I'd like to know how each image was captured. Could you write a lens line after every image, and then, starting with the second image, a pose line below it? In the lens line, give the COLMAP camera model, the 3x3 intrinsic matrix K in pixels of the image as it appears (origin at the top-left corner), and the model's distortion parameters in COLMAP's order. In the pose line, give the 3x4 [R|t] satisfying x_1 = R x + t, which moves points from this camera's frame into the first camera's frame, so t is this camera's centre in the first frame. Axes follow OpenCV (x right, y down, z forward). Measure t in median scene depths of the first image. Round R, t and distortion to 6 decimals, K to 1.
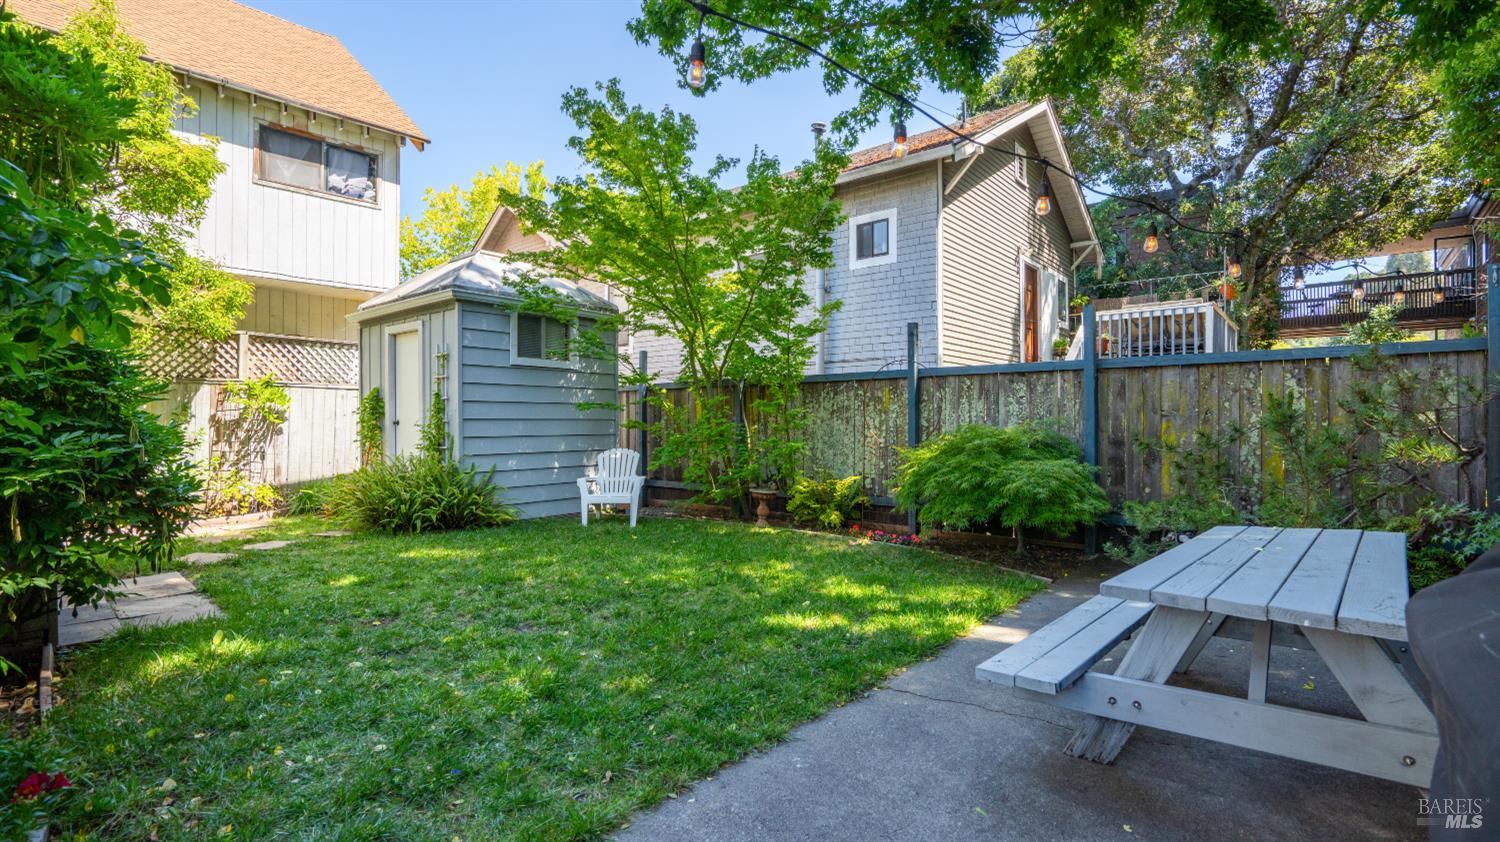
lens RADIAL K [[688.6, 0, 750.9], [0, 688.6, 423.2], [0, 0, 1]] dist [-0.015485, 0.003738]
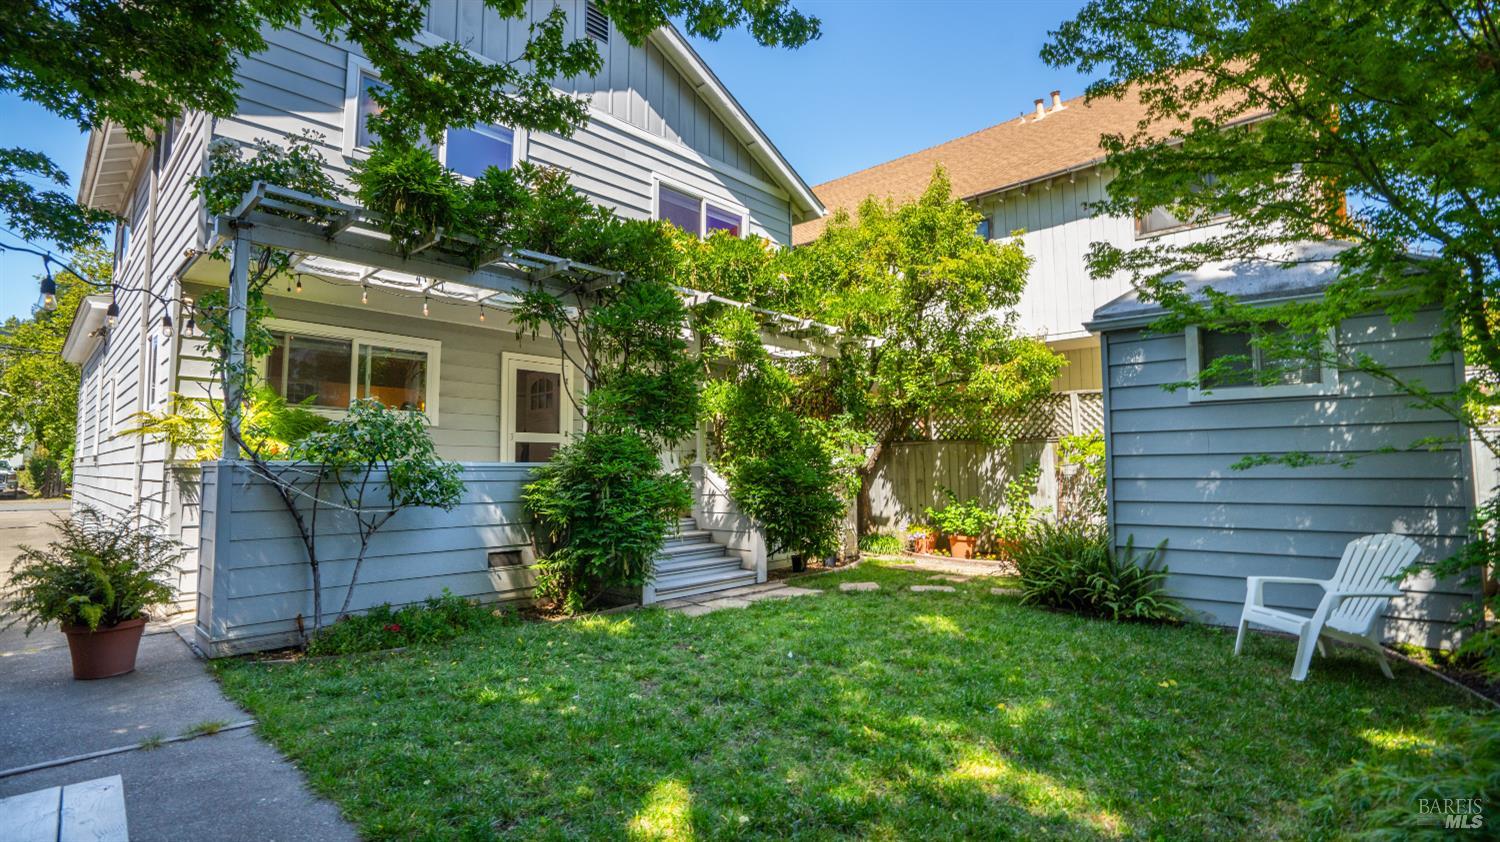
lens RADIAL K [[688.6, 0, 749.2], [0, 688.6, 426.6], [0, 0, 1]] dist [-0.015485, 0.003738]
pose [[-0.038549, -0.056927, -0.997634, 0.361579], [0.003582, 0.998362, -0.057107, -0.019864], [0.999250, -0.005775, -0.038281, 0.546729]]
